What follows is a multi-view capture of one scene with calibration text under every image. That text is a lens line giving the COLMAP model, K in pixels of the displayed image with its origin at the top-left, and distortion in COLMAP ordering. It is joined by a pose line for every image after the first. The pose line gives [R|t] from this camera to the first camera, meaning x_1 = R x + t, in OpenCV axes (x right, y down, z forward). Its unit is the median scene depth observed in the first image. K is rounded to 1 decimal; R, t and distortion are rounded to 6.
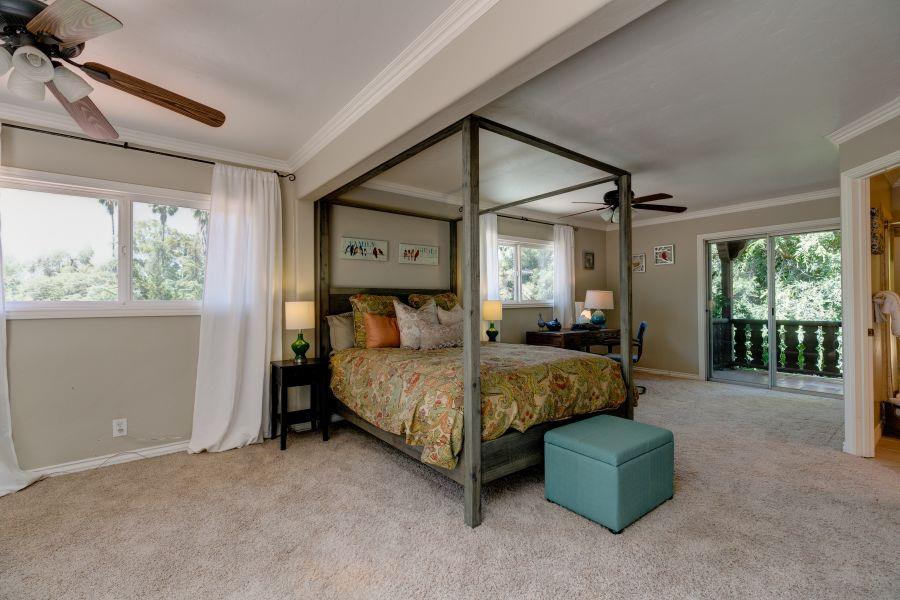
lens RADIAL K [[405.9, 0, 450.8], [0, 405.9, 296.5], [0, 0, 1]] dist [0.012285, -0.002036]
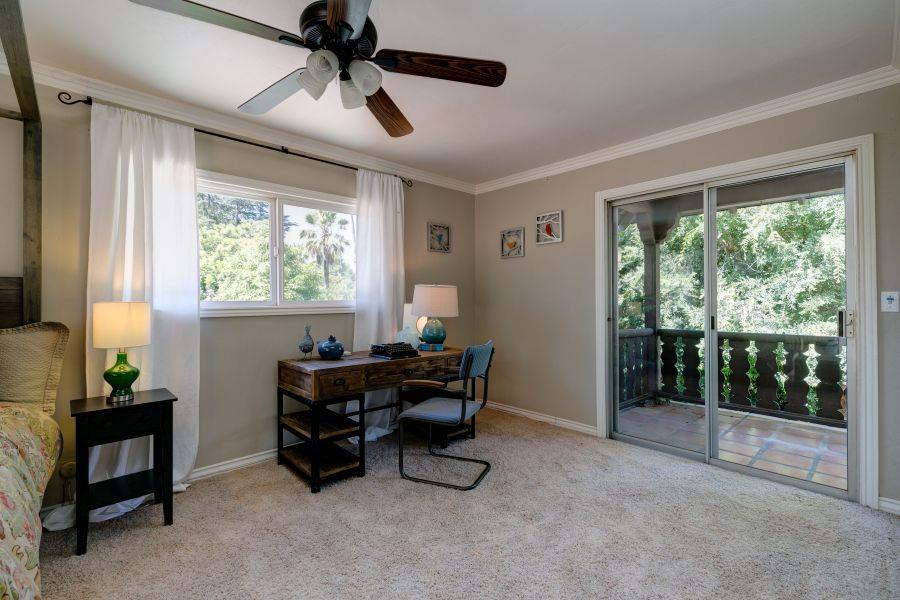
lens RADIAL K [[405.9, 0, 448.1], [0, 405.9, 300.5], [0, 0, 1]] dist [0.012285, -0.002036]
pose [[0.996118, 0.002809, 0.087985, 0.282971], [-0.003720, 0.999941, 0.010183, 0.001087], [-0.087951, -0.010470, 0.996070, 0.356492]]
